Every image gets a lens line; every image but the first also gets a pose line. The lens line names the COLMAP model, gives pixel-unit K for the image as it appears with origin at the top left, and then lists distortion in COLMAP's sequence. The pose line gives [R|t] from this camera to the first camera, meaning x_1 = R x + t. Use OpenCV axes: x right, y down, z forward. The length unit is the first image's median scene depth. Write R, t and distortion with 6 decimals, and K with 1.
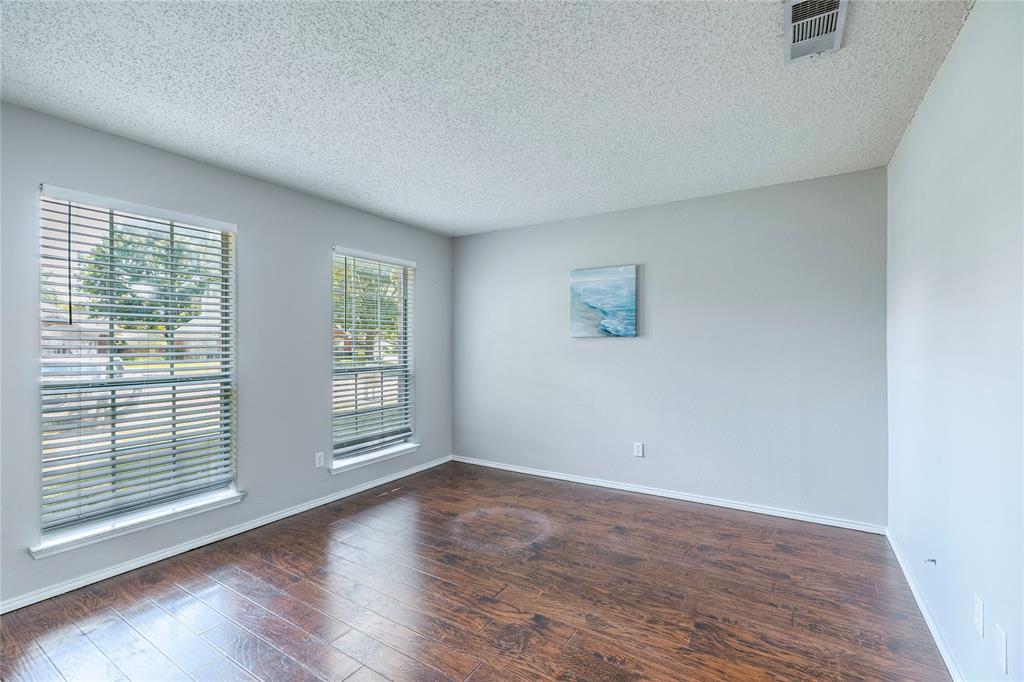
lens RADIAL K [[434.6, 0, 541.9], [0, 434.6, 339.5], [0, 0, 1]] dist [0.002875, -0.000798]
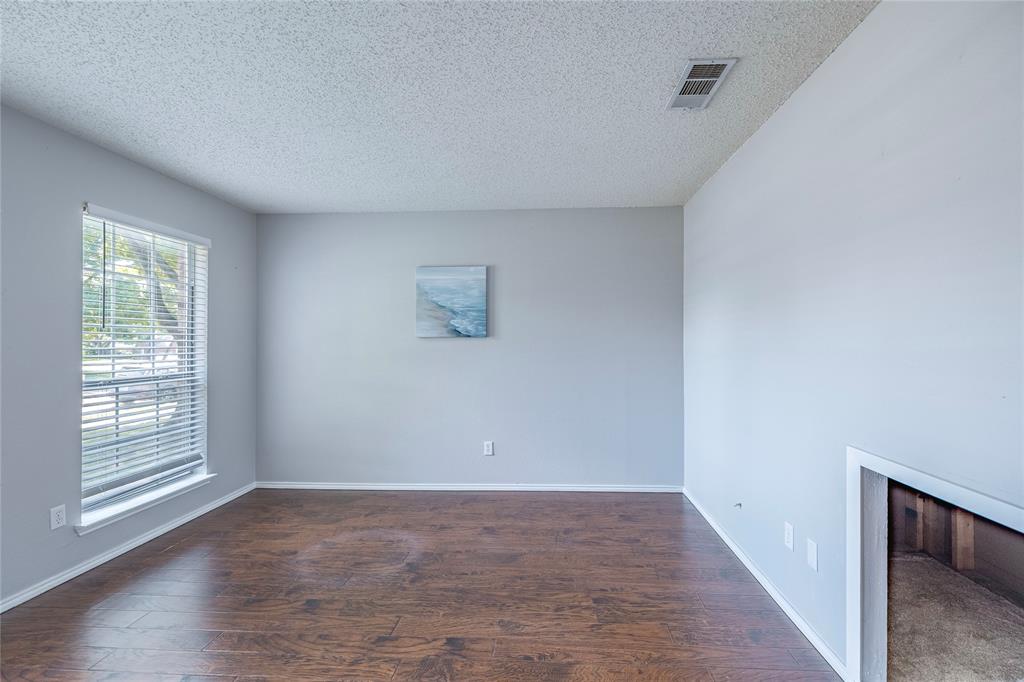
lens RADIAL K [[434.6, 0, 515.3], [0, 434.6, 339.3], [0, 0, 1]] dist [0.002875, -0.000798]
pose [[0.886102, 0.003782, 0.463475, -0.231701], [-0.002930, 0.999992, -0.002558, 0.001199], [-0.463481, 0.000909, 0.886107, 0.085607]]
